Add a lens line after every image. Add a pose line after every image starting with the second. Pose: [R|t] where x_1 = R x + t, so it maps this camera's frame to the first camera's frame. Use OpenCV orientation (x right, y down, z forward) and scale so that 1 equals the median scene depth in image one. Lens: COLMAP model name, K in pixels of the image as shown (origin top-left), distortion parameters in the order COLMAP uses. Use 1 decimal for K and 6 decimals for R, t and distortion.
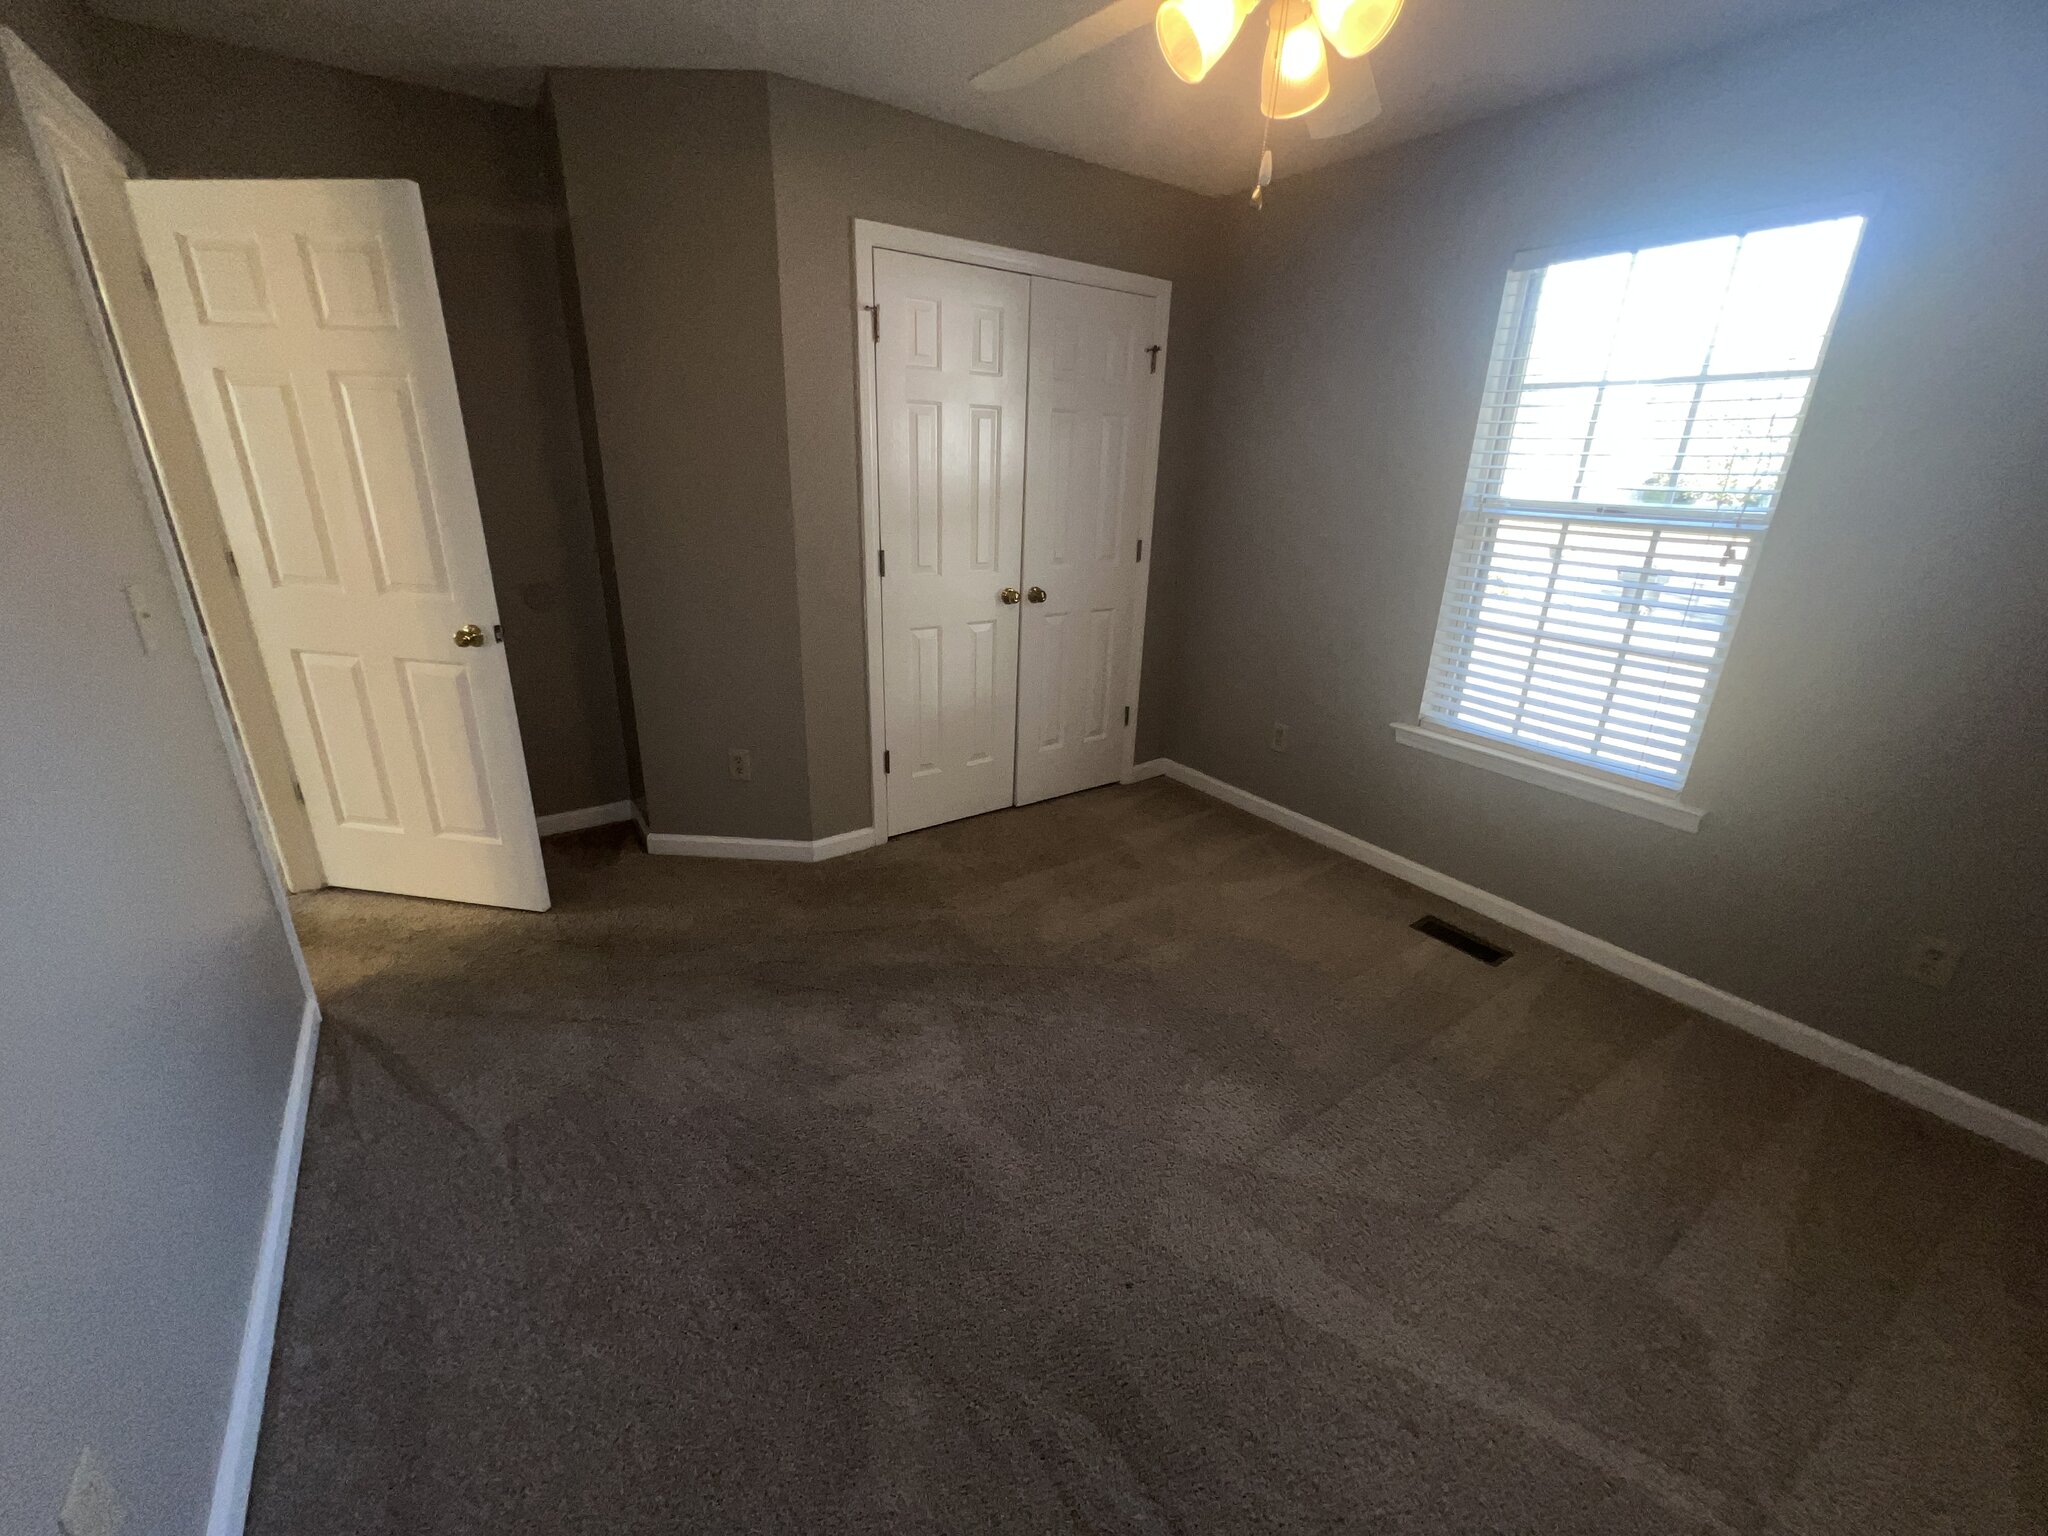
lens RADIAL K [[822.9, 0, 992.6], [0, 822.9, 755.9], [0, 0, 1]] dist [0.001555, 0.000133]
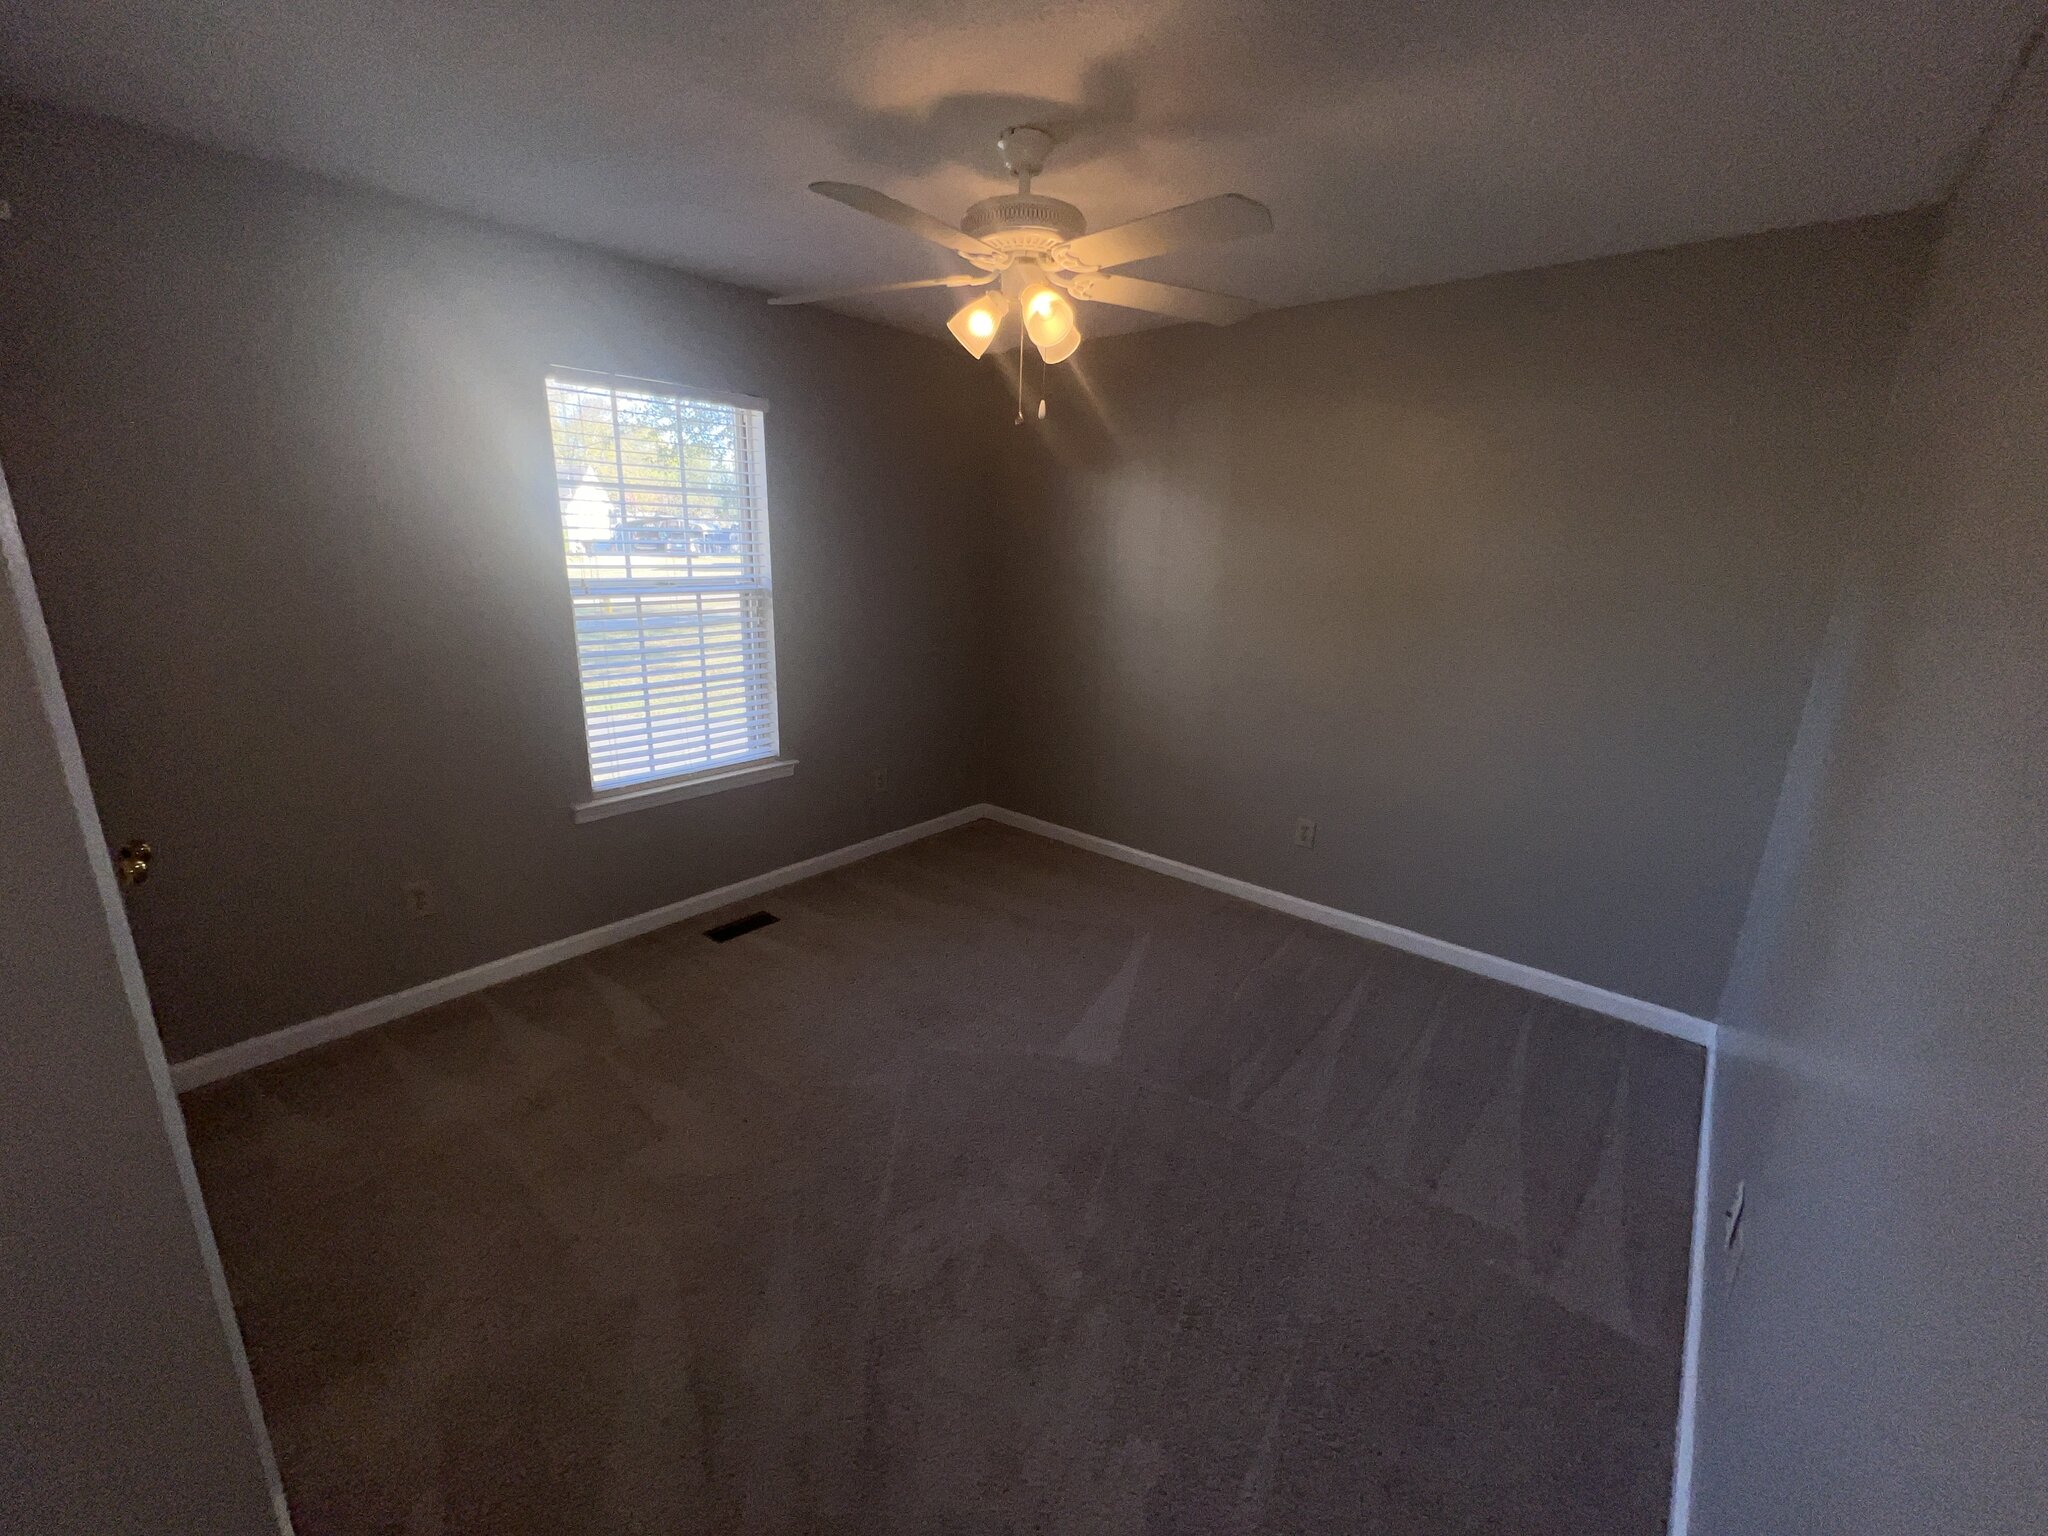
lens RADIAL K [[822.9, 0, 1021.0], [0, 822.9, 787.3], [0, 0, 1]] dist [0.001555, 0.000133]
pose [[-0.287484, -0.299884, 0.909628, -0.560322], [0.297431, 0.874813, 0.382409, -0.280322], [-0.910433, 0.380488, -0.162300, 0.668489]]
